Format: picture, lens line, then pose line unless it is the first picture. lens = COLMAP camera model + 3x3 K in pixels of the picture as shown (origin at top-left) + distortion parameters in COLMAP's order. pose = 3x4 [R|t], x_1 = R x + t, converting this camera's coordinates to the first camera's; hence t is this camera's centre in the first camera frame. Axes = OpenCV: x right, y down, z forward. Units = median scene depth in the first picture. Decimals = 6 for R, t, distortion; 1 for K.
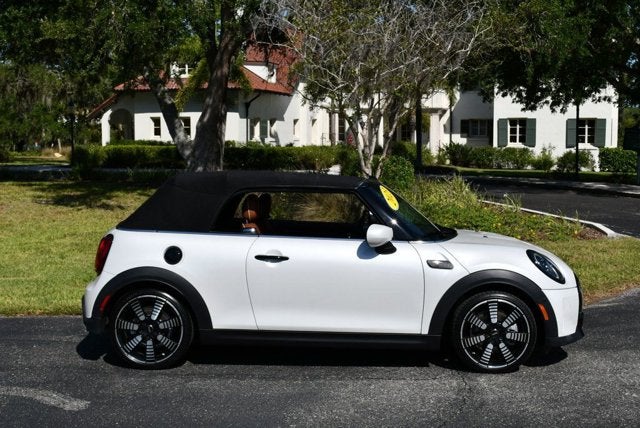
lens RADIAL K [[928.7, 0, 317.4], [0, 928.7, 246.0], [0, 0, 1]] dist [-0.044286, 0.000000]
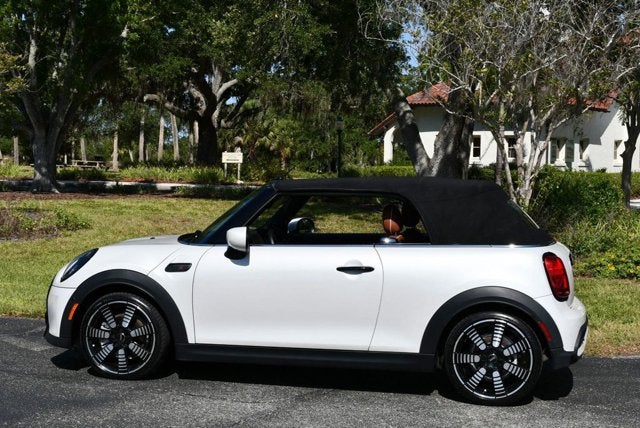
lens RADIAL K [[1087.9, 0, 291.5], [0, 1087.9, 299.2], [0, 0, 1]] dist [-0.025836, 0.000000]
pose [[0.934088, 0.061658, -0.351678, 0.268789], [-0.059350, 0.998086, 0.017351, 0.021718], [0.352075, 0.004665, 0.935960, -0.017489]]
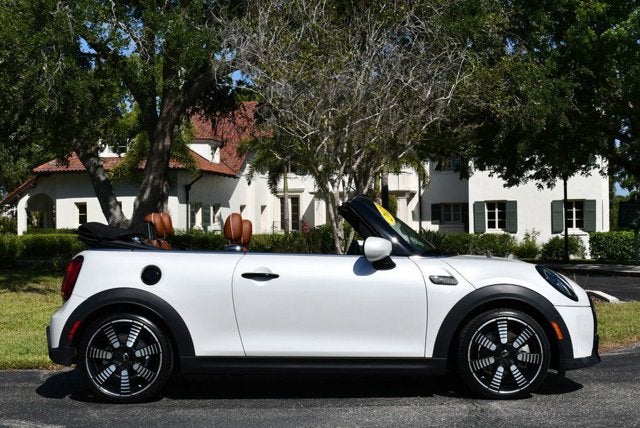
lens RADIAL K [[1087.9, 0, 316.4], [0, 1087.9, 252.4], [0, 0, 1]] dist [-0.025836, 0.000000]
pose [[0.998609, -0.011681, 0.051416, -0.034938], [0.017026, 0.994351, -0.104768, 0.073717], [-0.049902, 0.105497, 0.993167, -0.048553]]
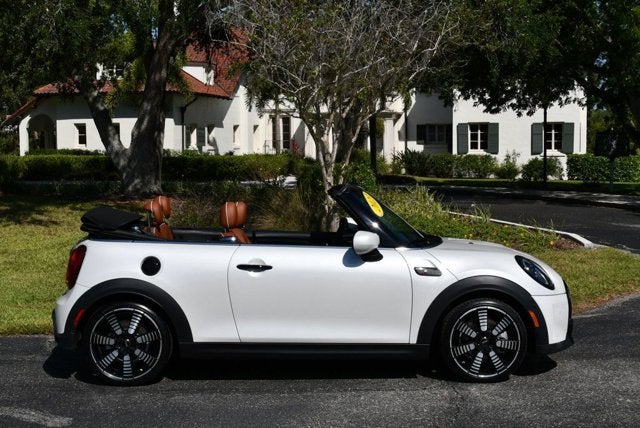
lens RADIAL K [[1036.3, 0, 316.4], [0, 1036.3, 253.7], [0, 0, 1]] dist [-0.035777, 0.000000]
pose [[0.998108, -0.012438, 0.060218, -0.035523], [0.013190, 0.999840, -0.012107, 0.009140], [-0.060058, 0.012879, 0.998112, -0.054865]]
